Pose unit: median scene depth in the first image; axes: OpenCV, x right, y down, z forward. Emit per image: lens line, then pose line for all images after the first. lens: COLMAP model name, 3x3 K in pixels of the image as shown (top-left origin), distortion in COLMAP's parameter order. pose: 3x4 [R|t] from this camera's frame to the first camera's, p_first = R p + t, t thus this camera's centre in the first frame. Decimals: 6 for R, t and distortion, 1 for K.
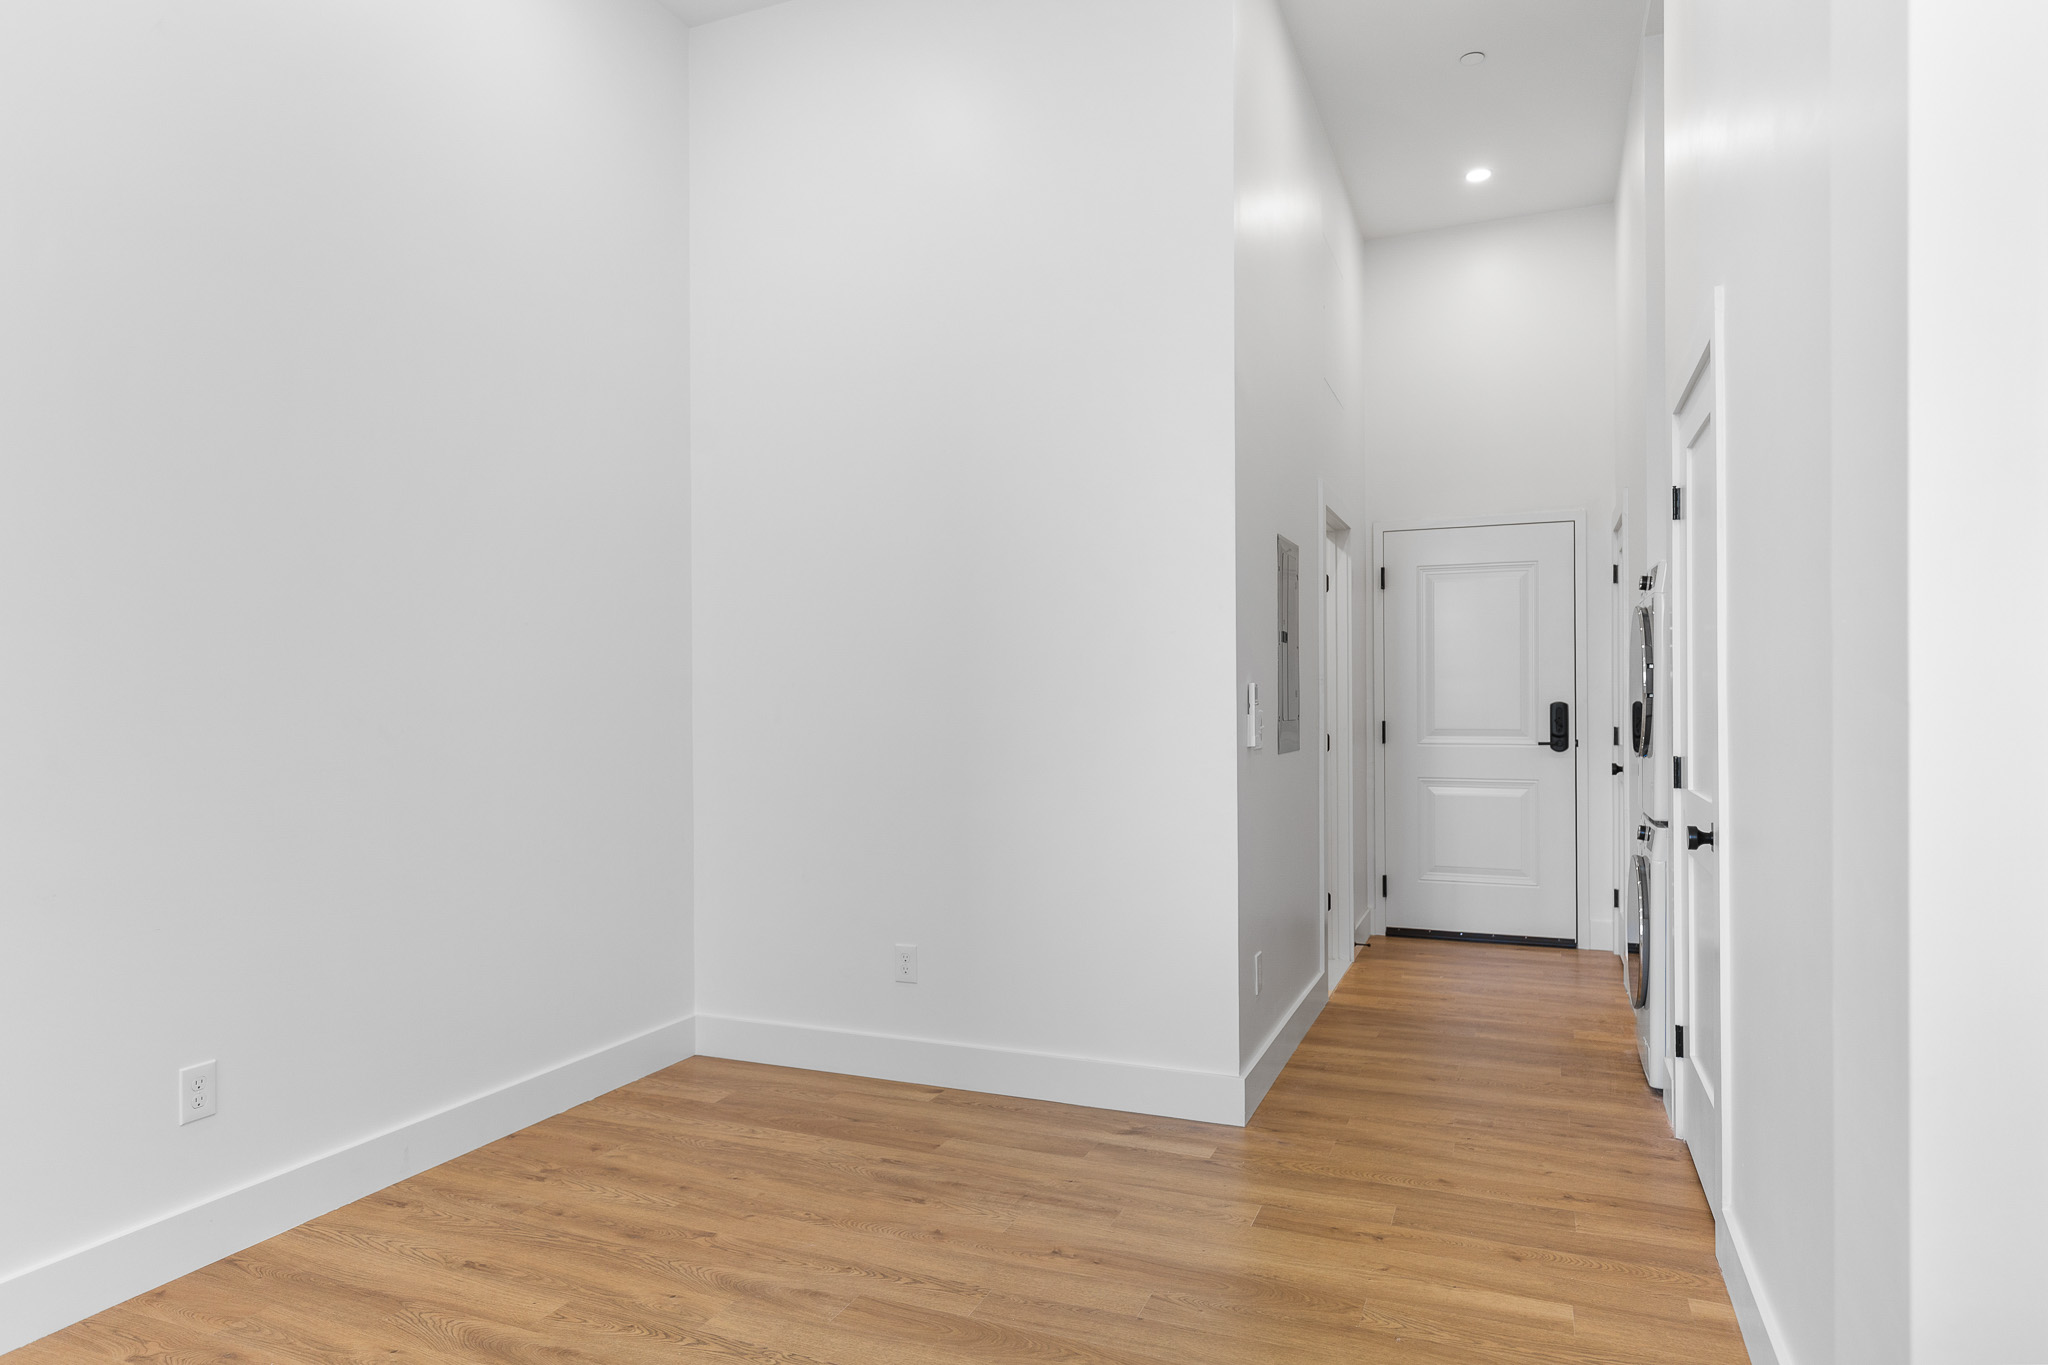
lens RADIAL K [[1210.1, 0, 1014.8], [0, 1210.1, 701.9], [0, 0, 1]] dist [0.000390, -0.000074]
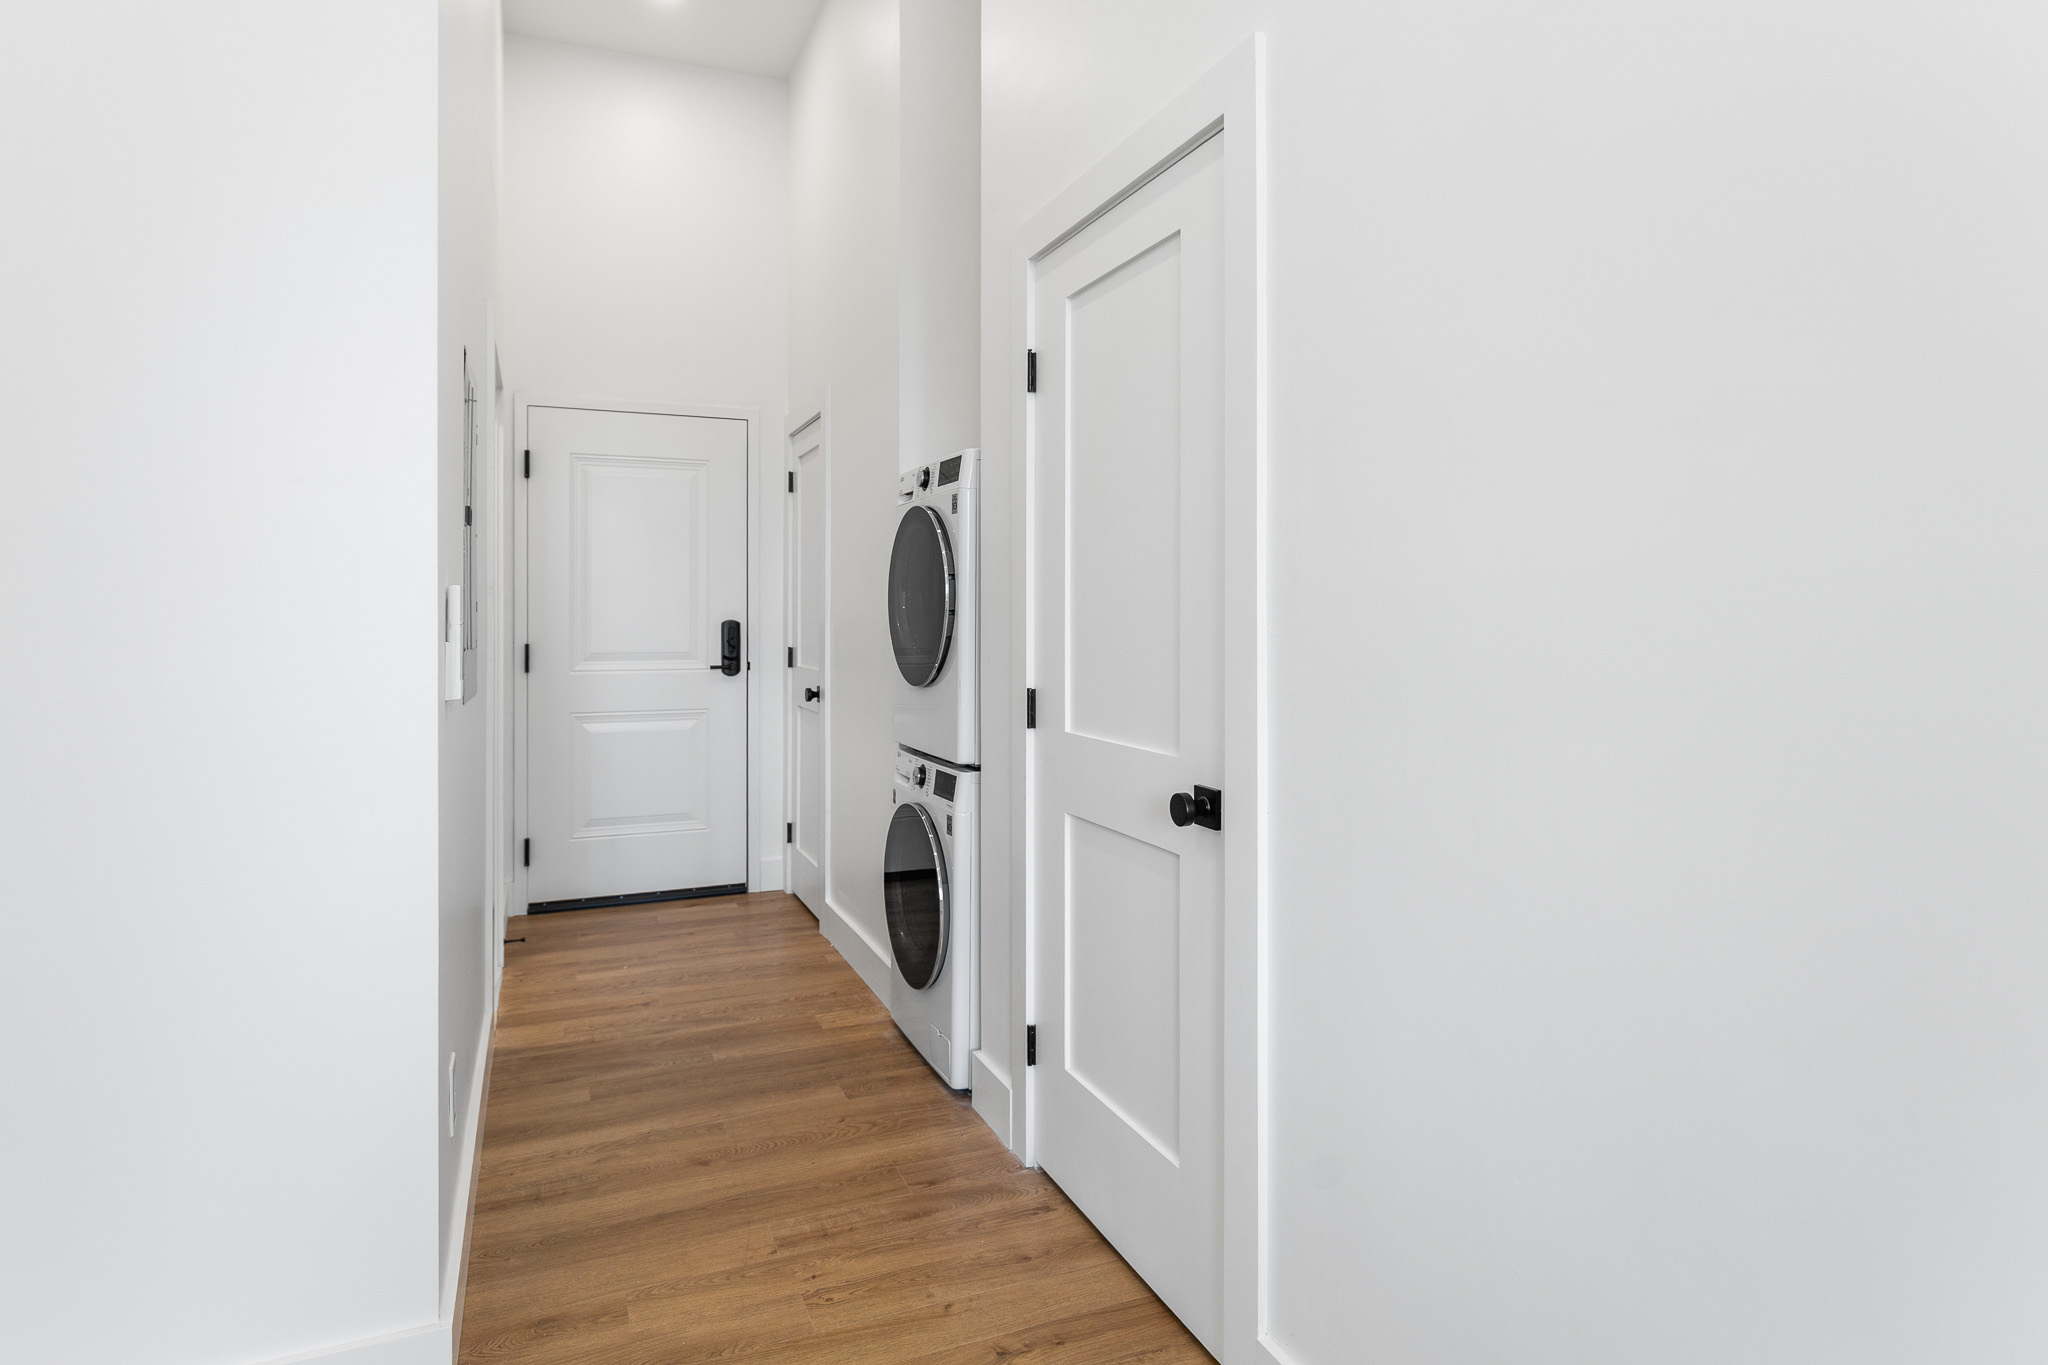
lens RADIAL K [[1107.9, 0, 985.6], [0, 1107.9, 608.9], [0, 0, 1]] dist [0.000970, -0.000481]
pose [[0.709225, 0.007228, 0.704945, 0.009330], [0.000058, 0.999947, -0.010312, 0.000070], [-0.704982, 0.007355, 0.709187, 0.456820]]
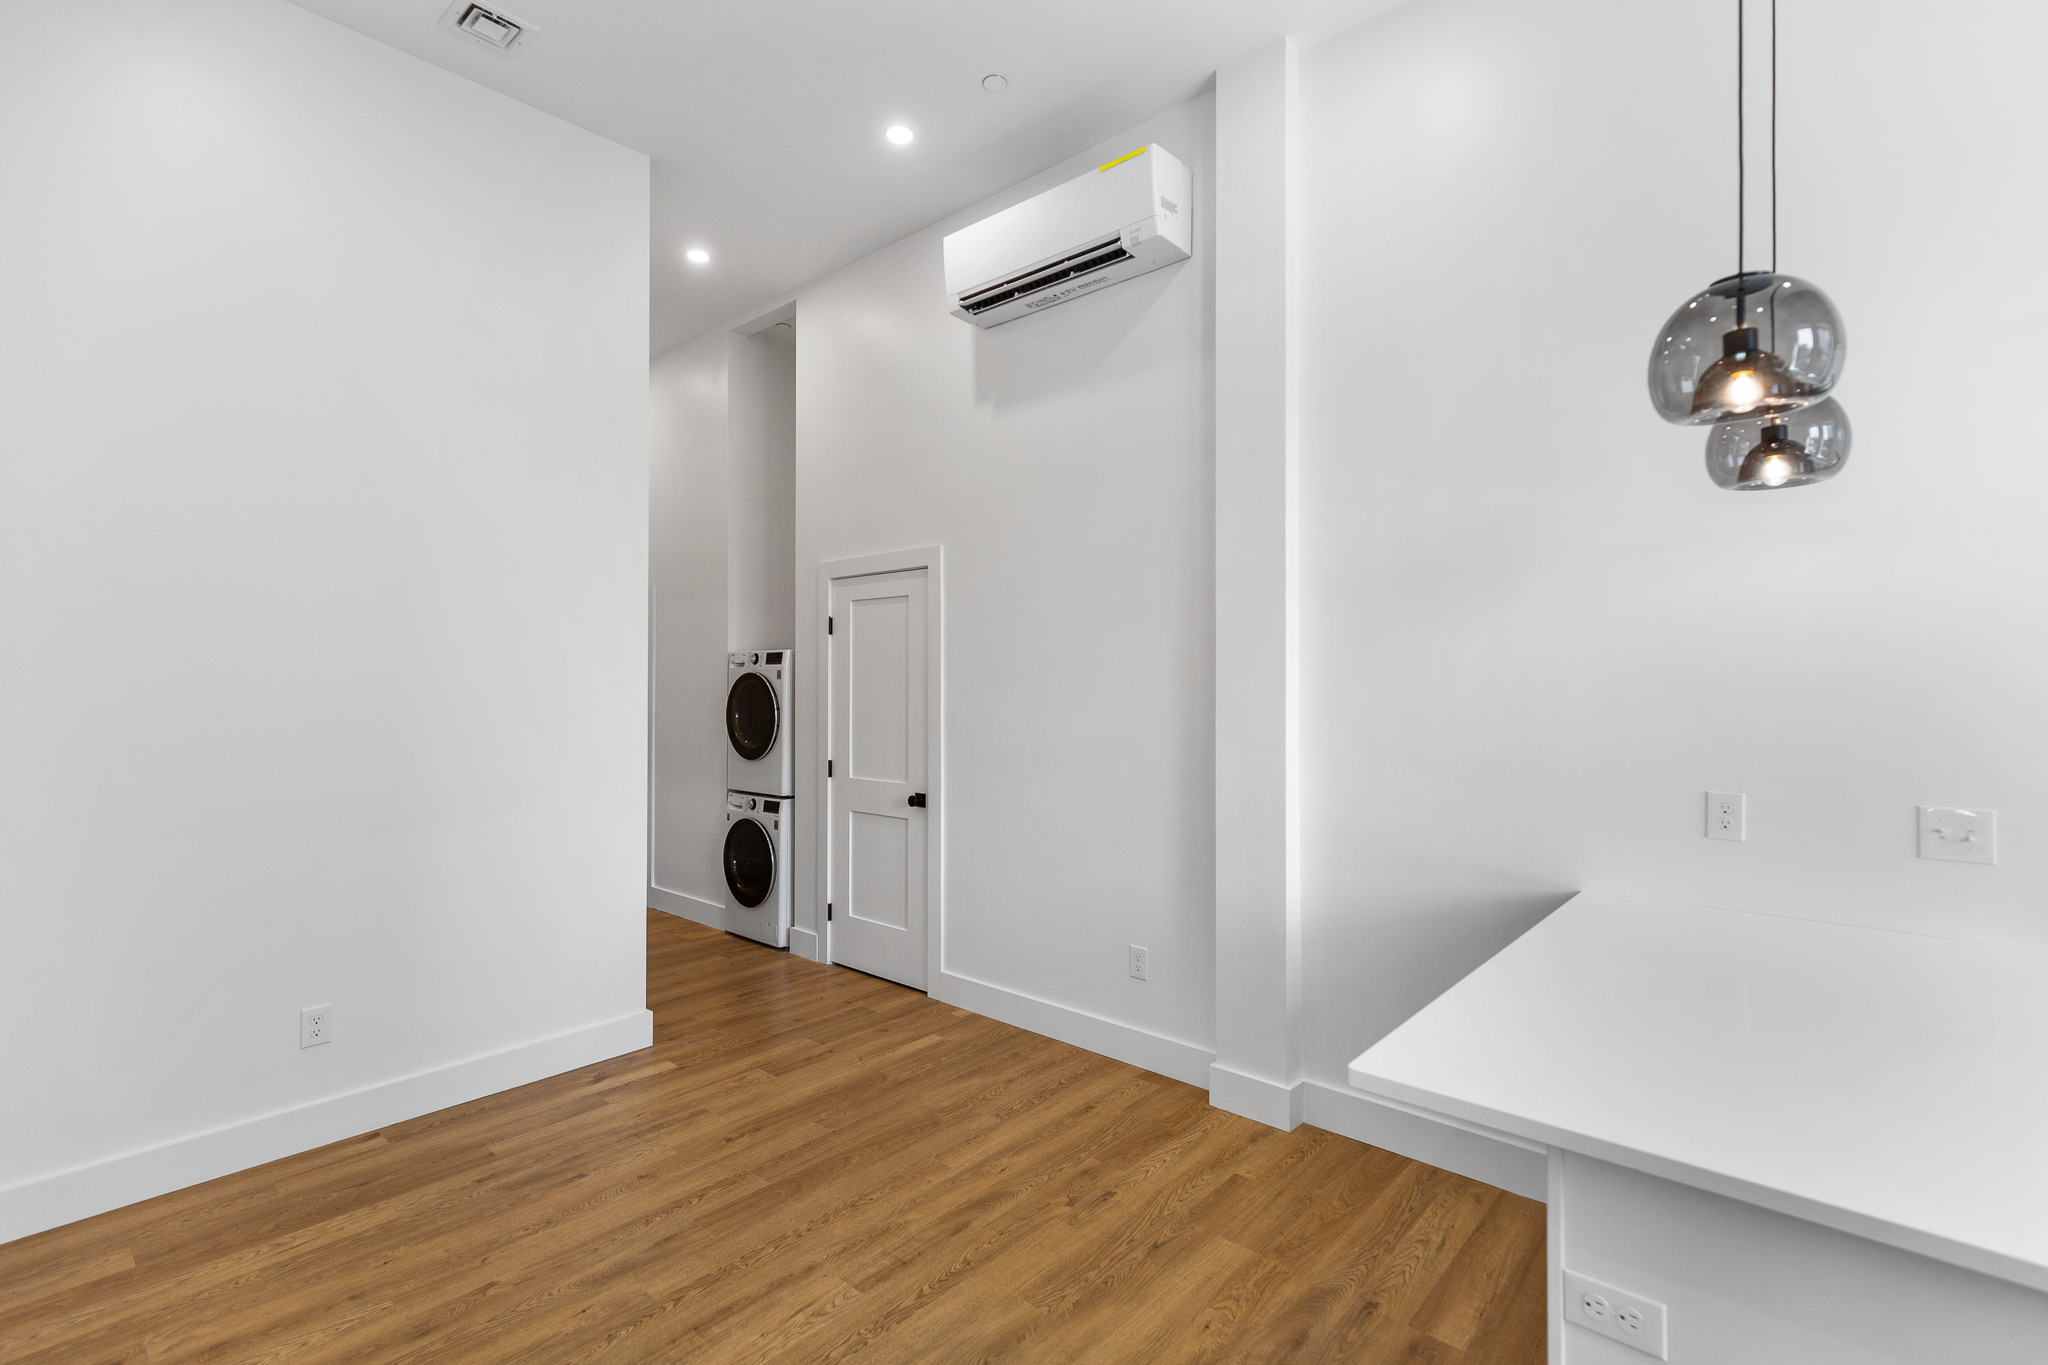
lens RADIAL K [[942.3, 0, 1024.0], [0, 942.3, 682.5], [0, 0, 1]] dist [0.002521, 0.000384]
pose [[0.322395, 0.003653, 0.946598, -0.673516], [0.003628, 0.999980, -0.005094, -0.061213], [-0.946598, 0.005076, 0.322375, 0.220972]]
